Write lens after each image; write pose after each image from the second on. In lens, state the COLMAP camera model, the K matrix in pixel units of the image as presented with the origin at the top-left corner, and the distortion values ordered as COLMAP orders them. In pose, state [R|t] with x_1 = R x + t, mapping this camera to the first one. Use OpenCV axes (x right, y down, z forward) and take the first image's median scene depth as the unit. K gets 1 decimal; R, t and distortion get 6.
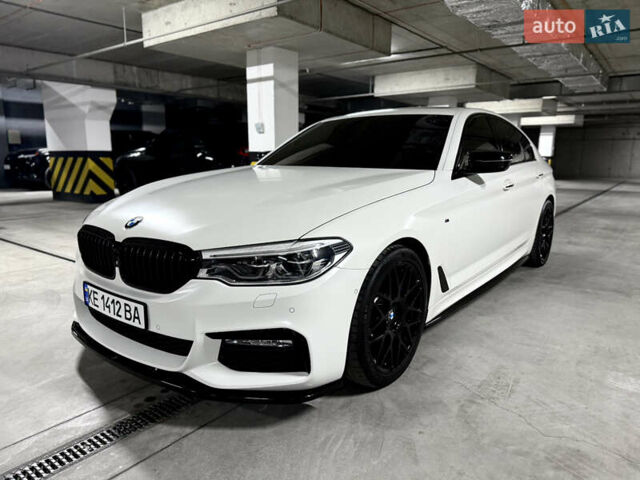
lens RADIAL K [[452.8, 0, 323.3], [0, 452.8, 241.4], [0, 0, 1]] dist [0.046431, -0.068608]
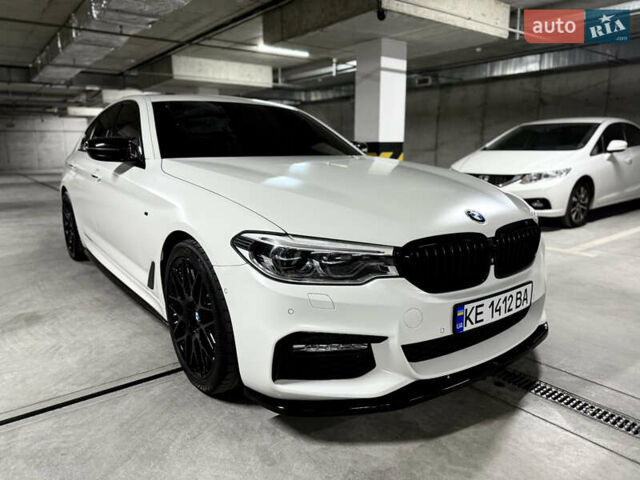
lens RADIAL K [[452.8, 0, 316.2], [0, 452.8, 240.2], [0, 0, 1]] dist [0.046431, -0.068608]
pose [[0.271907, -0.199249, 0.941470, -1.394294], [0.186898, 0.970636, 0.151444, -0.195926], [-0.944000, 0.134781, 0.301162, 1.048747]]
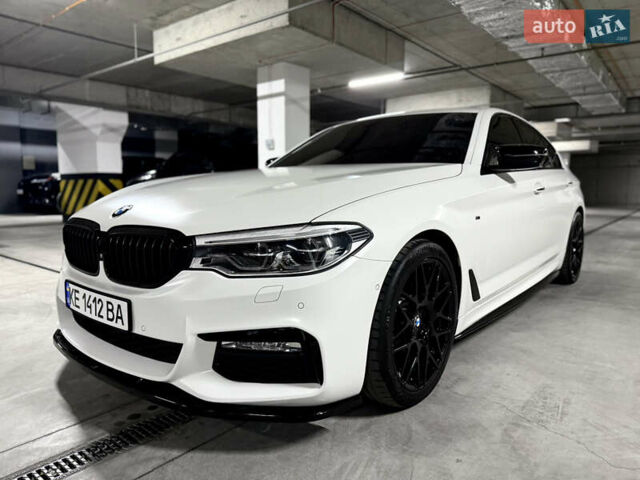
lens RADIAL K [[452.8, 0, 320.1], [0, 452.8, 241.9], [0, 0, 1]] dist [0.046431, -0.068608]
pose [[0.999563, 0.002039, -0.029497, -0.008625], [-0.003993, 0.997788, -0.066356, 0.076242], [0.029297, 0.066445, 0.997360, 0.140793]]
